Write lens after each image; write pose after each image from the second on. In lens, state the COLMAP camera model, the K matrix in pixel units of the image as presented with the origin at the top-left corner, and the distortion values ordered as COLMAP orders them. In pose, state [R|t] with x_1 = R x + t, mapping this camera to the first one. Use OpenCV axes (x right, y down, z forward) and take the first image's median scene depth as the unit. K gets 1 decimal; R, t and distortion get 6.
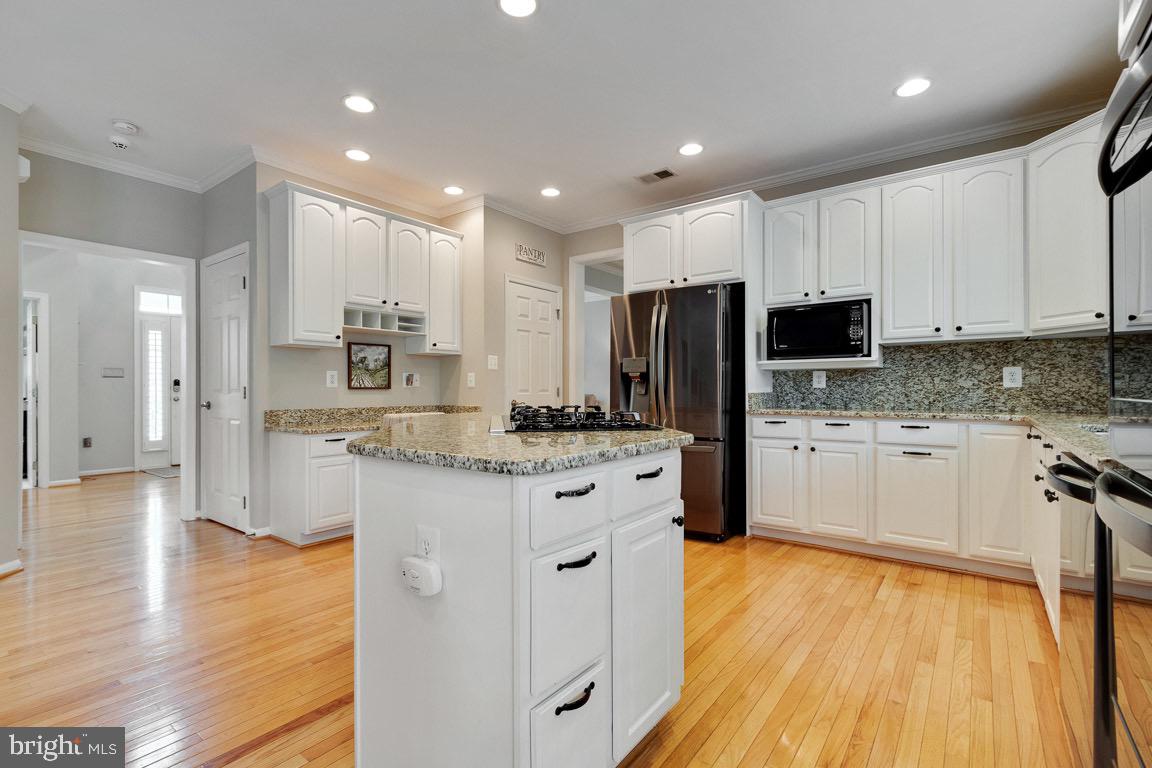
lens RADIAL K [[533.3, 0, 565.2], [0, 533.3, 390.2], [0, 0, 1]] dist [0.006084, -0.001765]
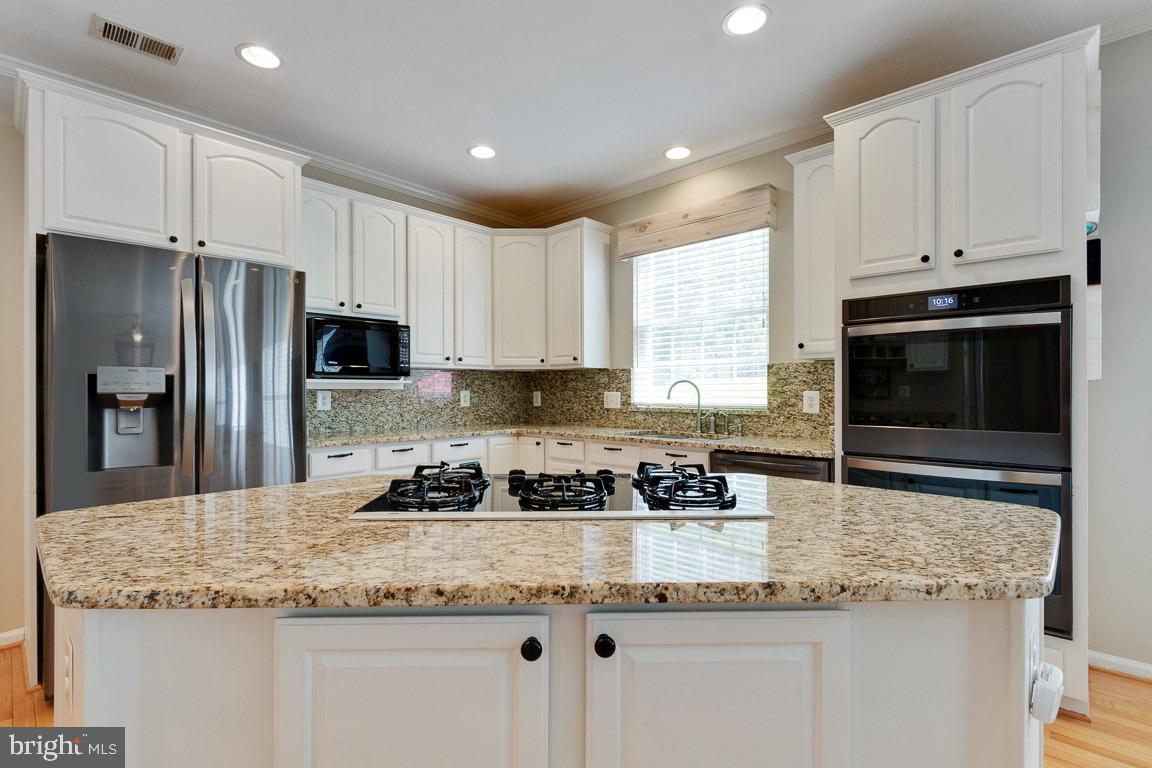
lens RADIAL K [[533.3, 0, 578.1], [0, 533.3, 391.3], [0, 0, 1]] dist [0.006084, -0.001765]
pose [[0.094297, 0.001016, 0.995544, -0.331582], [0.003178, 0.999994, -0.001322, -0.031019], [-0.995539, 0.003288, 0.094293, 0.475318]]
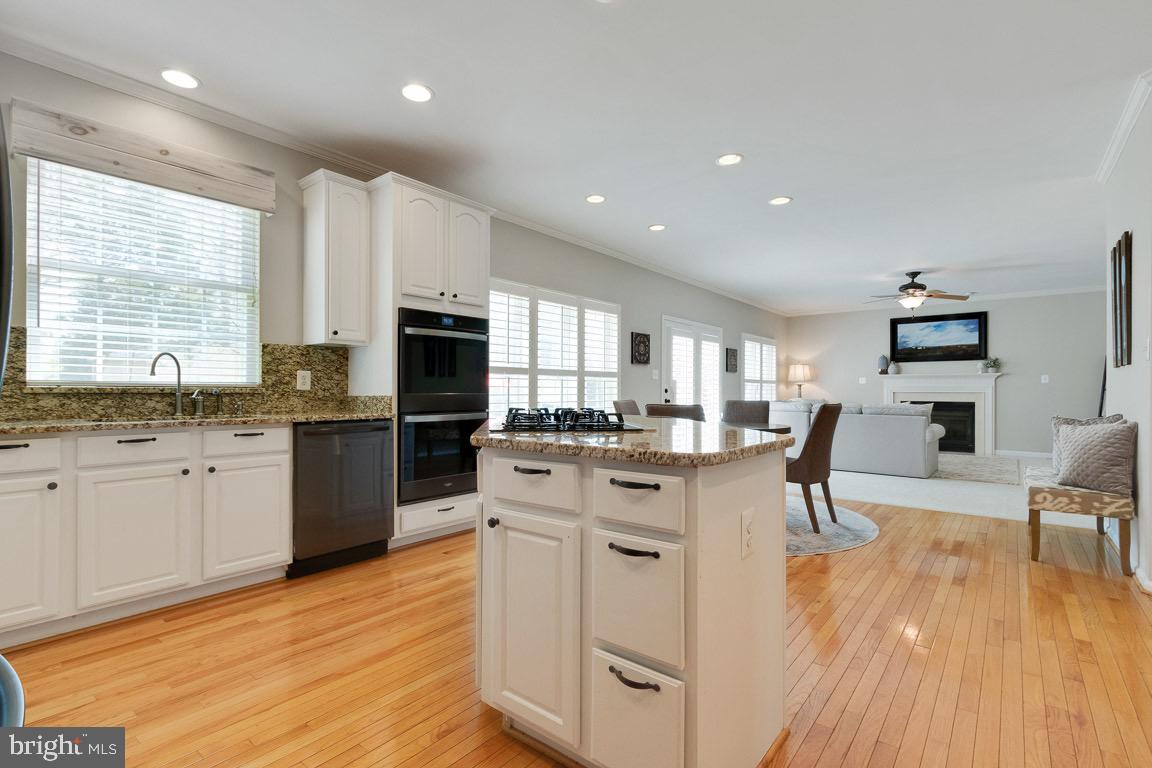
lens RADIAL K [[533.3, 0, 568.9], [0, 533.3, 387.8], [0, 0, 1]] dist [0.006084, -0.001765]
pose [[-0.999503, -0.000658, 0.031520, -0.024957], [-0.000718, 0.999998, -0.001901, -0.003257], [-0.031518, -0.001923, -0.999501, 1.053661]]
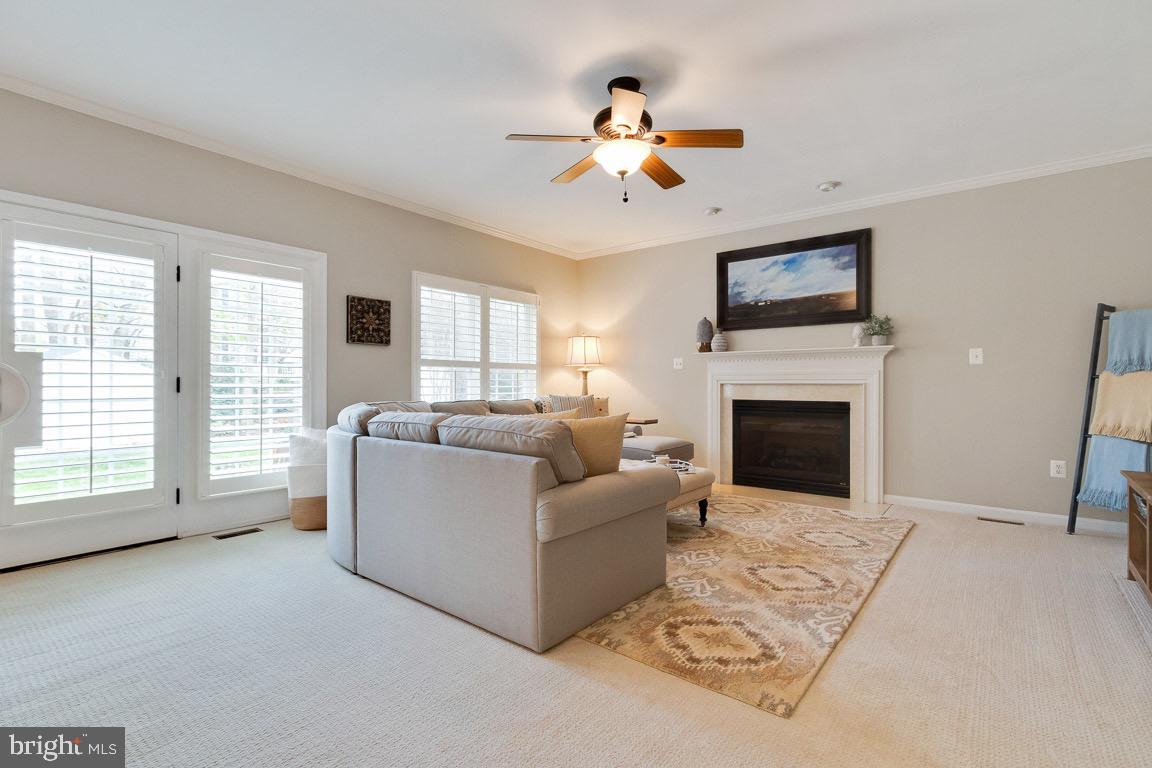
lens RADIAL K [[533.3, 0, 564.8], [0, 533.3, 385.3], [0, 0, 1]] dist [0.006084, -0.001765]
pose [[-0.999725, 0.002601, 0.023303, -1.037108], [0.002680, 0.999991, 0.003362, 0.008799], [-0.023294, 0.003423, -0.999723, -0.029979]]
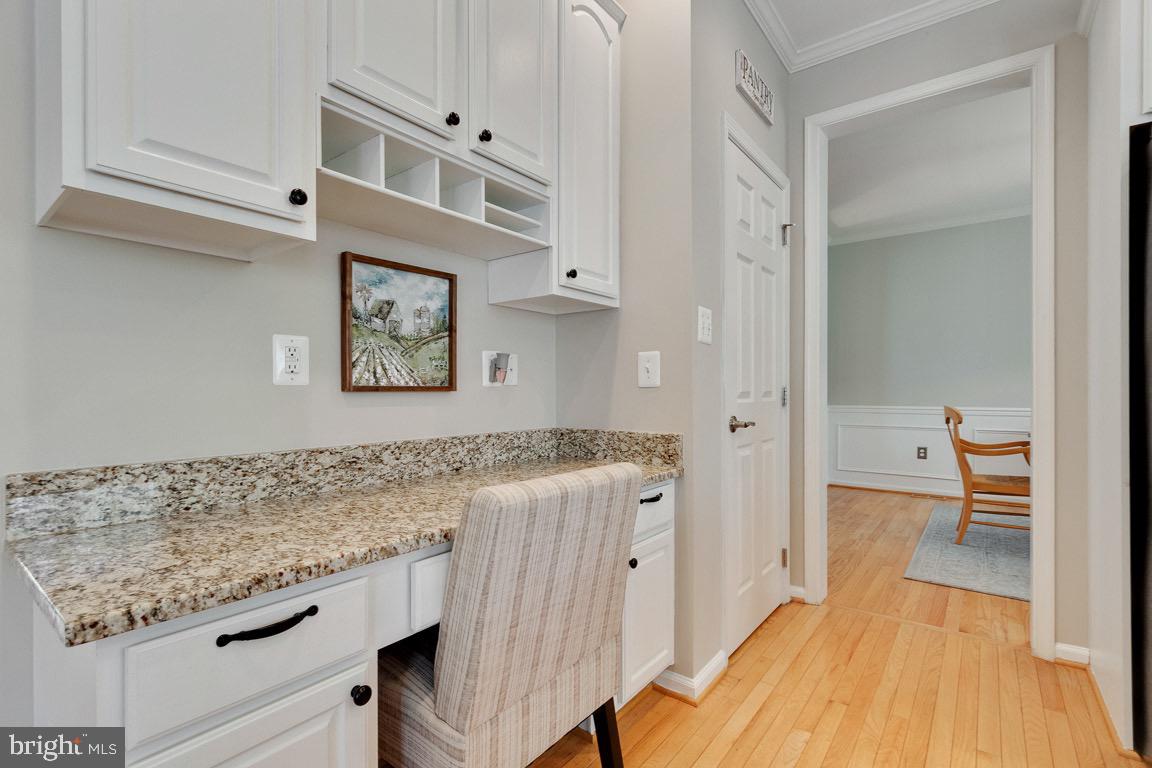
lens RADIAL K [[533.3, 0, 570.4], [0, 533.3, 394.2], [0, 0, 1]] dist [0.006084, -0.001765]
pose [[0.999974, 0.000108, -0.007225, -0.258179], [-0.000086, 0.999996, 0.002960, -0.001098], [0.007225, -0.002959, 0.999970, 0.659848]]
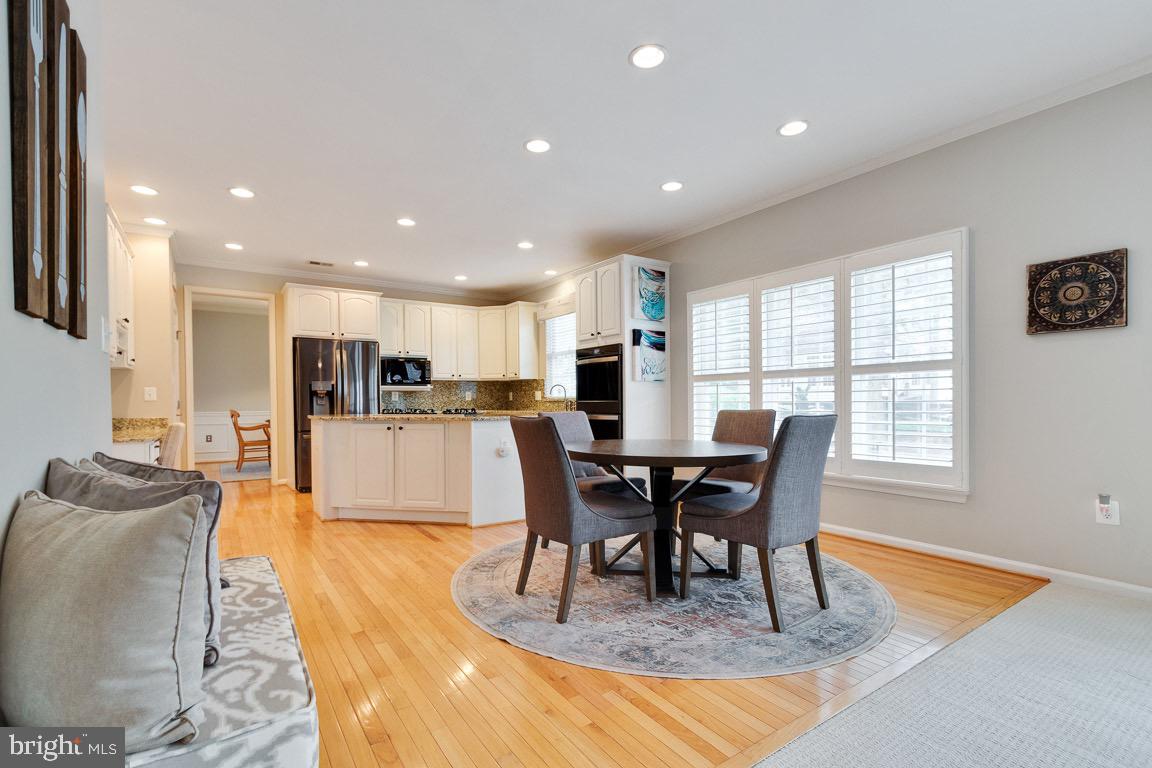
lens RADIAL K [[533.3, 0, 575.9], [0, 533.3, 407.1], [0, 0, 1]] dist [0.006084, -0.001765]
pose [[0.306807, -0.010769, 0.951711, -1.045564], [0.010119, 0.999916, 0.008053, 0.008454], [-0.951718, 0.007159, 0.306891, -0.167865]]
